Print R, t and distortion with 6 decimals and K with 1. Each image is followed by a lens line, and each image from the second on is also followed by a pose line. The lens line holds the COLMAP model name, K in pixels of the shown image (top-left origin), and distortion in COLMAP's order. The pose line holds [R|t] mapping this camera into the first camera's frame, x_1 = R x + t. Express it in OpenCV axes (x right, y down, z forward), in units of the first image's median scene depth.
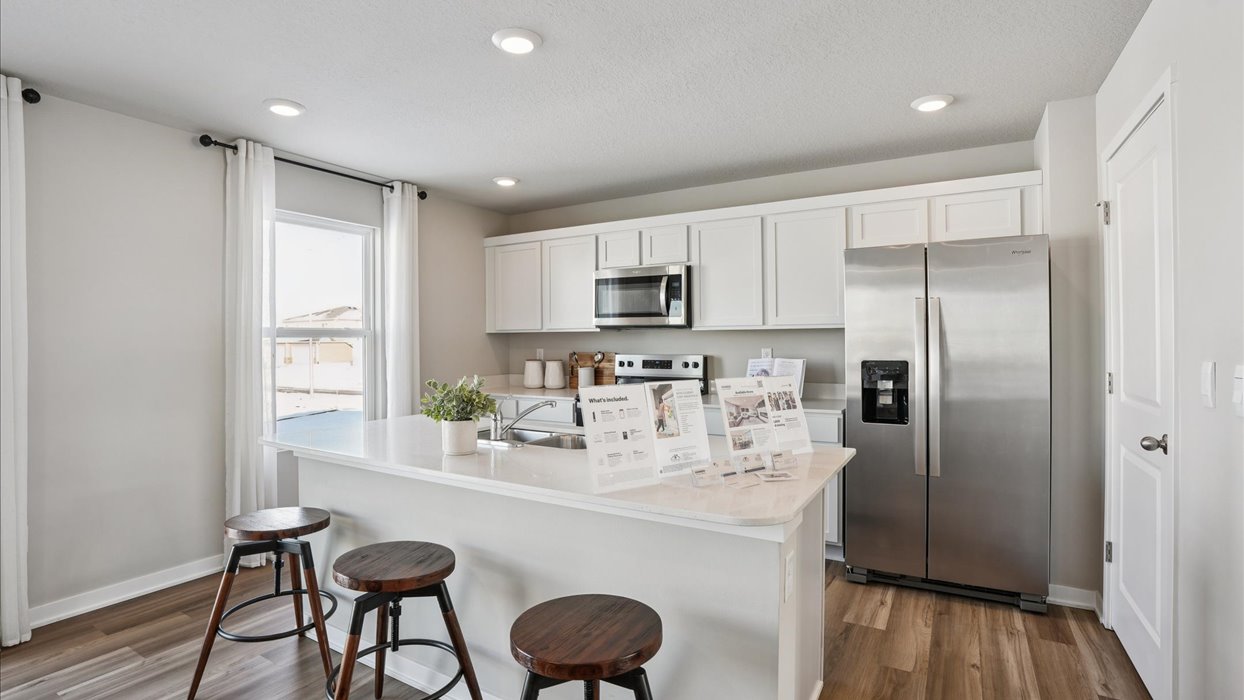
lens RADIAL K [[559.5, 0, 622.0], [0, 559.5, 350.0], [0, 0, 1]] dist [-0.035995, 0.000500]
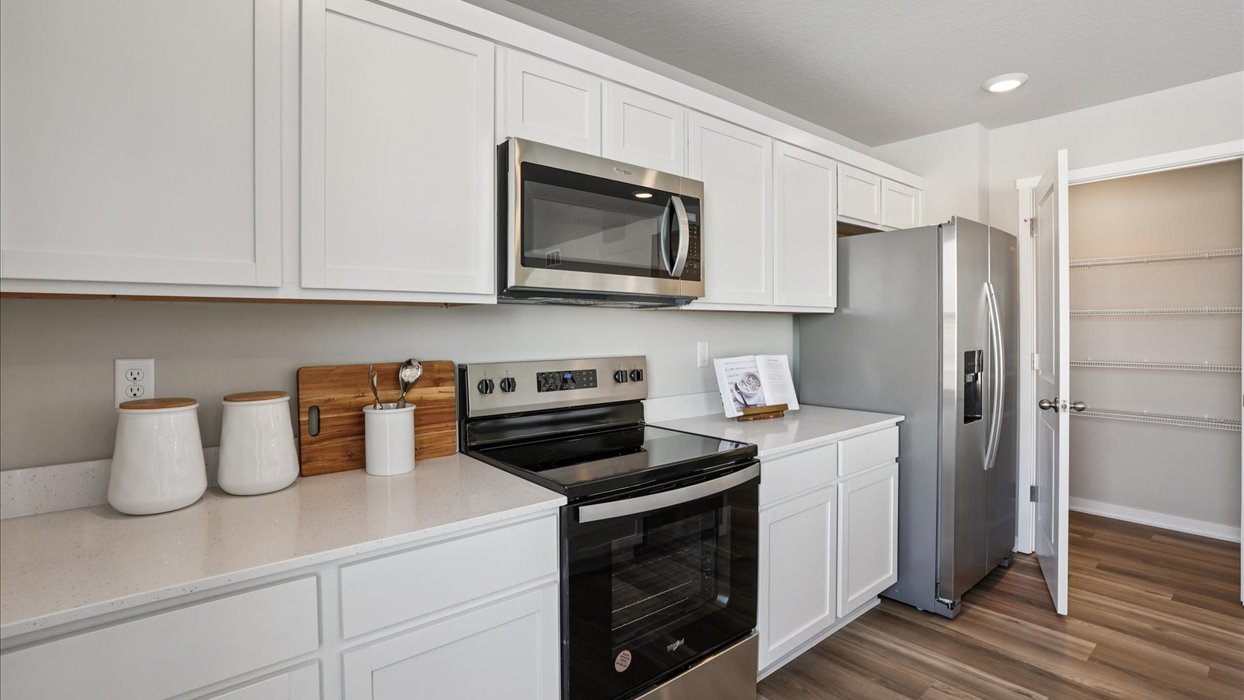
lens RADIAL K [[559.5, 0, 622.0], [0, 559.5, 350.0], [0, 0, 1]] dist [-0.035995, 0.000500]
pose [[0.371719, -0.031466, 0.927812, -0.366749], [0.020499, 0.999460, 0.025683, -0.011014], [-0.928119, 0.009472, 0.372163, 0.814166]]
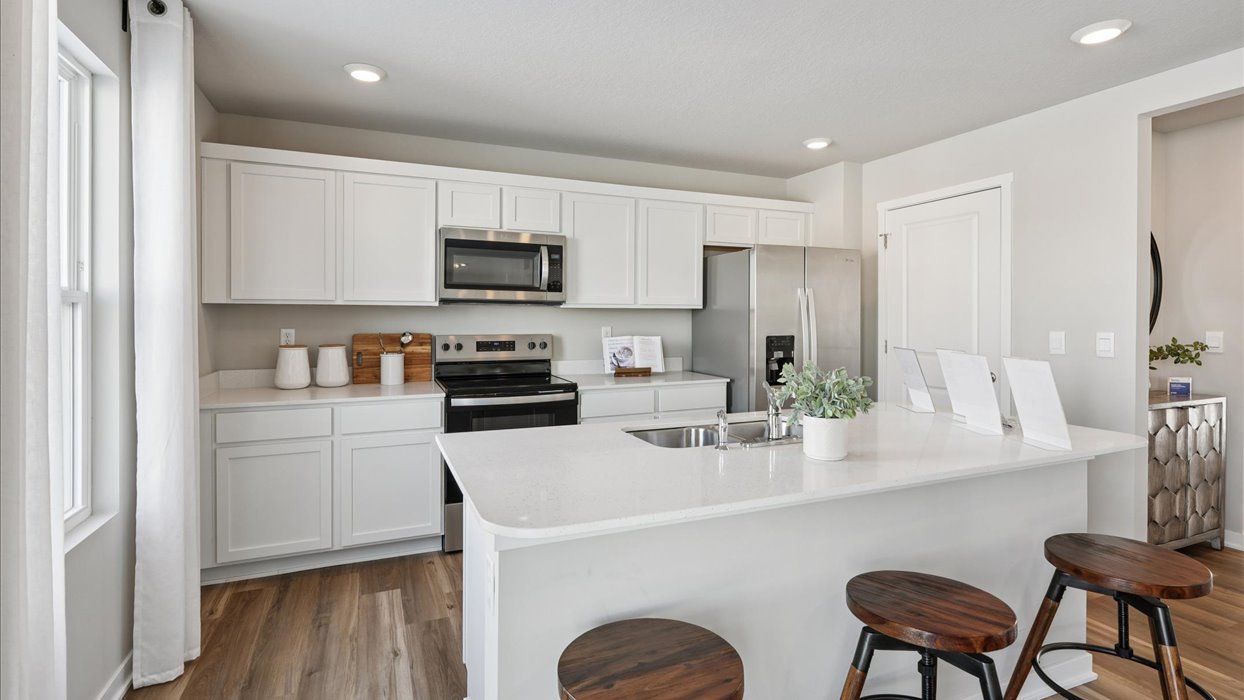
lens RADIAL K [[577.8, 0, 626.2], [0, 577.8, 320.3], [0, 0, 1]] dist [0.002449, 0.000155]
pose [[0.614190, 0.001754, 0.789156, -0.530055], [0.006963, 0.999947, -0.007642, -0.005560], [-0.789127, 0.010188, 0.614145, 0.314533]]
